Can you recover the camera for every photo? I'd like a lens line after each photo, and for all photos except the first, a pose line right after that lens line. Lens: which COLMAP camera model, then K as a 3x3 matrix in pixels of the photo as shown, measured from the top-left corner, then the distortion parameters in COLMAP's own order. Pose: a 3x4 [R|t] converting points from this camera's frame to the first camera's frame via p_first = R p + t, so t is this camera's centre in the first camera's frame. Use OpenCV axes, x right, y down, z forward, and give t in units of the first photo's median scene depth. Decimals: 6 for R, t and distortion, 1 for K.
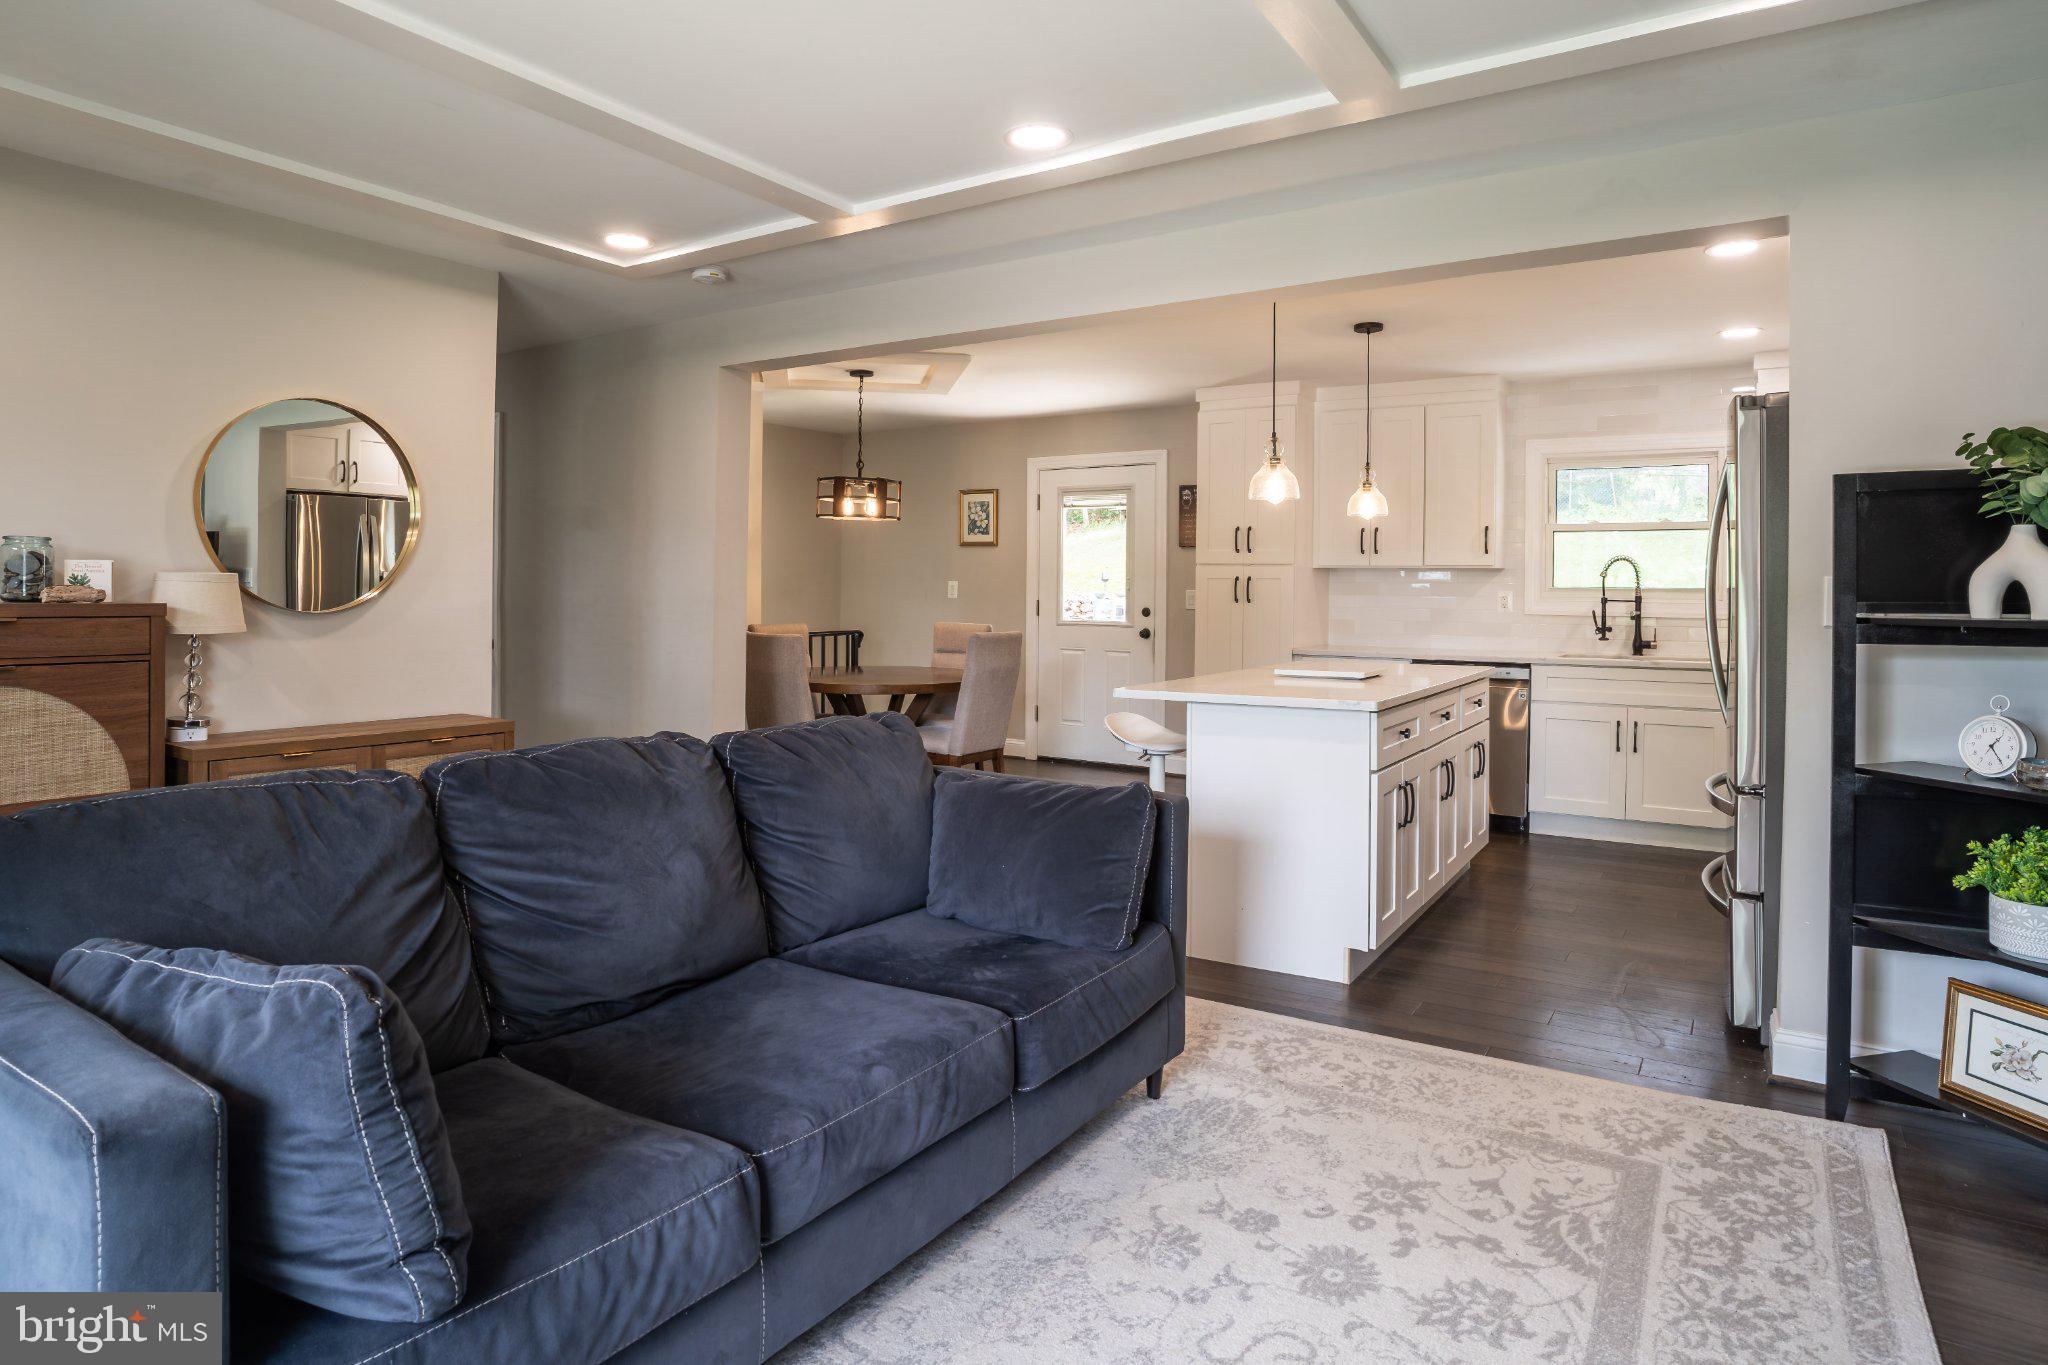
lens RADIAL K [[1140.9, 0, 1063.7], [0, 1140.9, 592.6], [0, 0, 1]] dist [-0.071038, 0.000807]
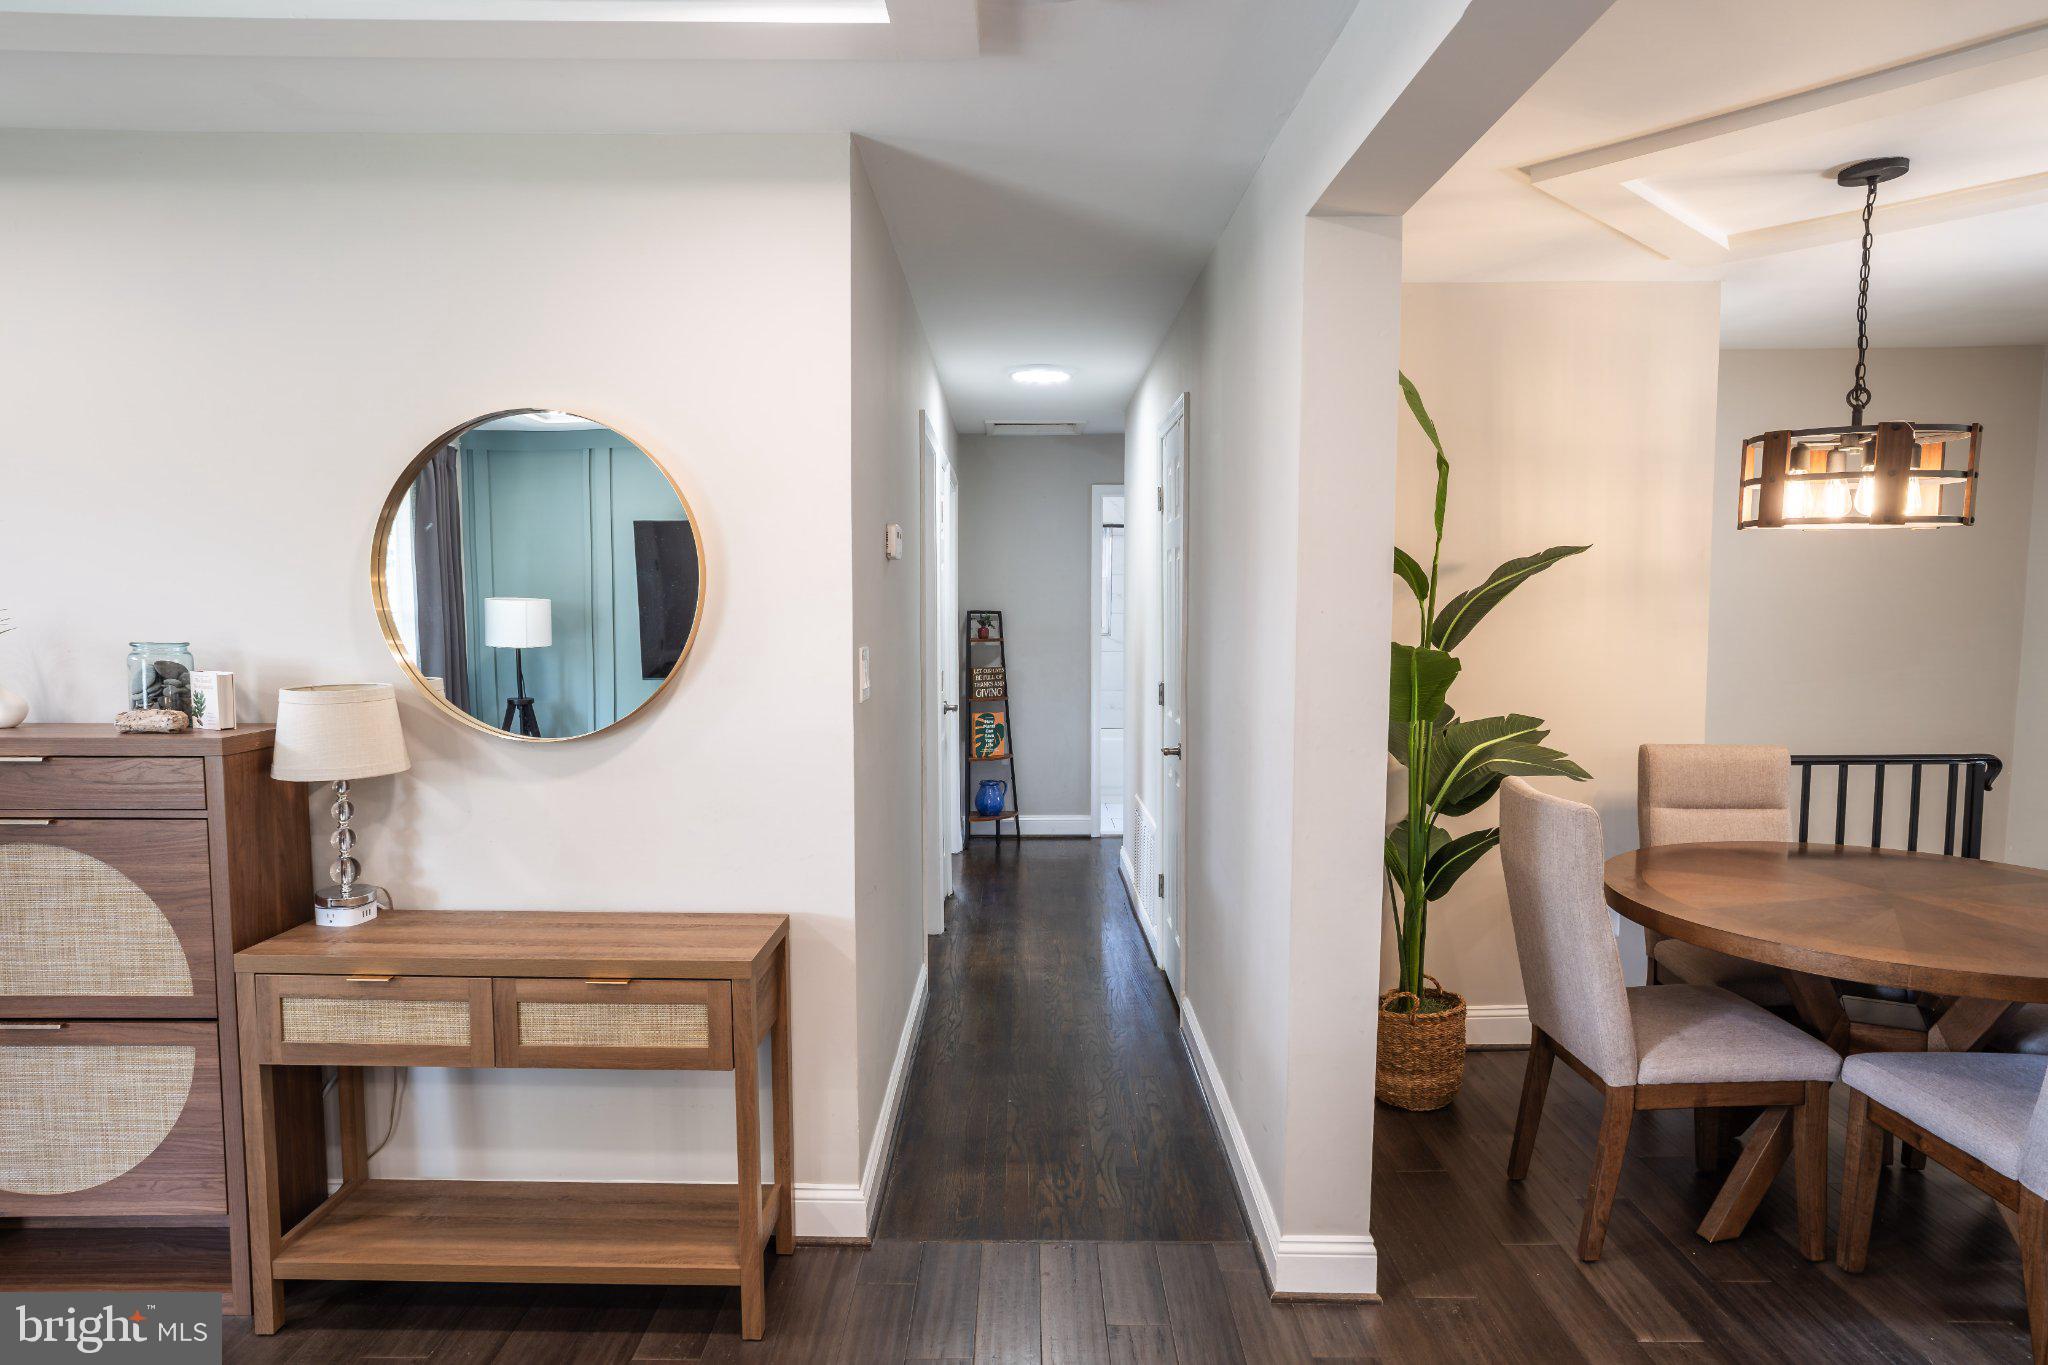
lens RADIAL K [[1210.9, 0, 1024.0], [0, 1210.9, 682.5], [0, 0, 1]] dist [-0.018345, 0.000203]
pose [[0.530711, 0.048968, -0.846137, 0.045379], [0.002608, 0.998231, 0.059405, -0.034676], [0.847549, -0.033733, 0.529645, 0.509545]]
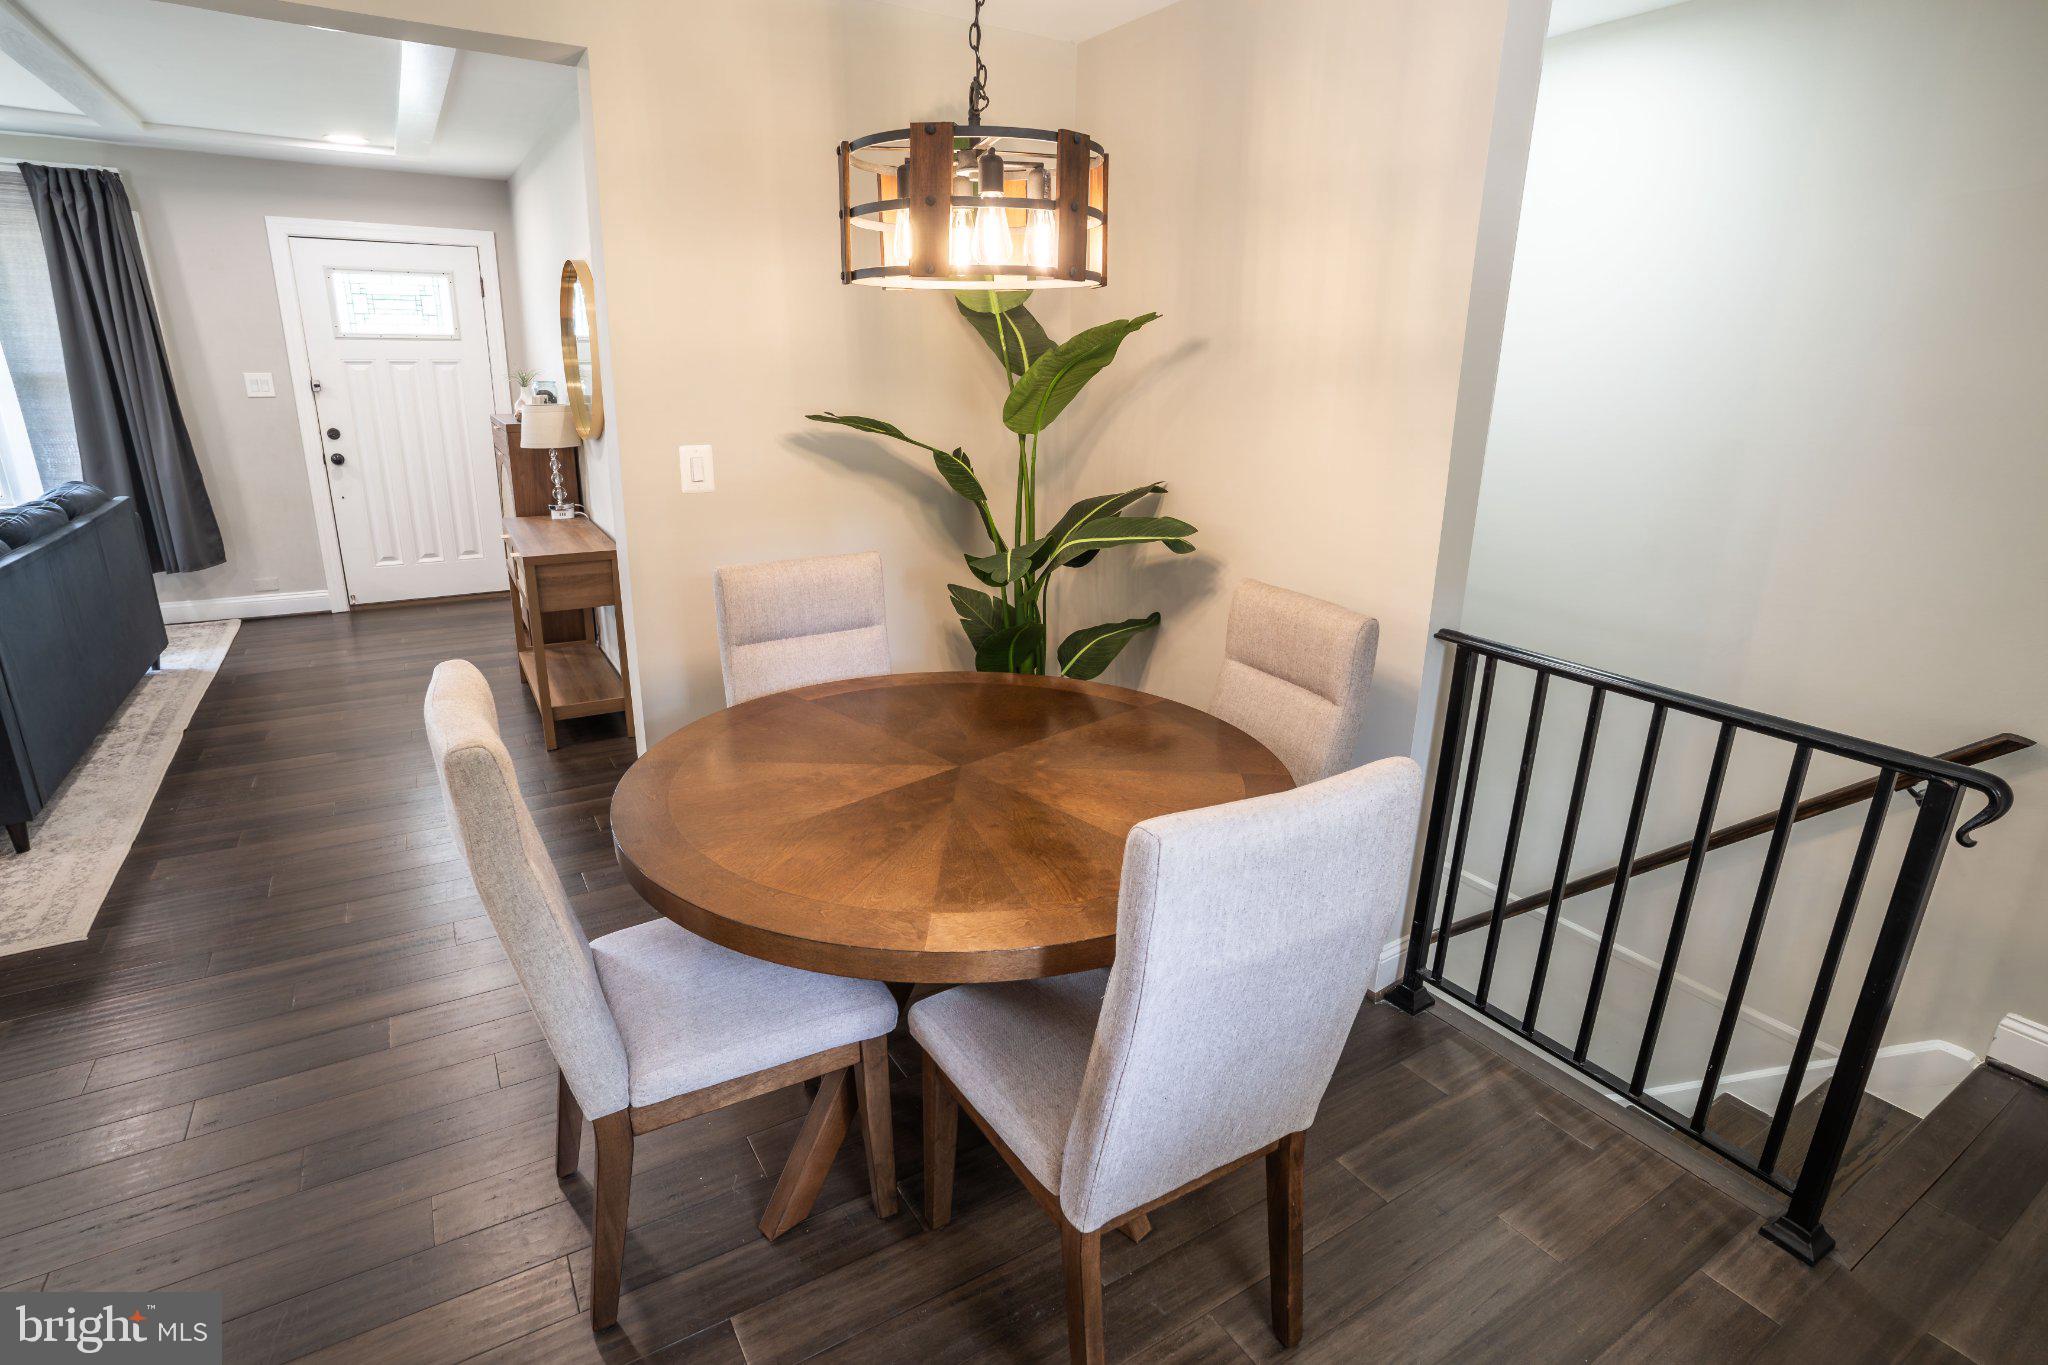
lens RADIAL K [[1003.8, 0, 1025.8], [0, 1003.8, 677.2], [0, 0, 1]] dist [-0.070202, 0.028056]
pose [[-0.442045, 0.252194, -0.860810, 0.085554], [-0.032139, 0.954593, 0.296173, -0.043608], [0.896417, 0.158587, -0.413868, 1.160658]]
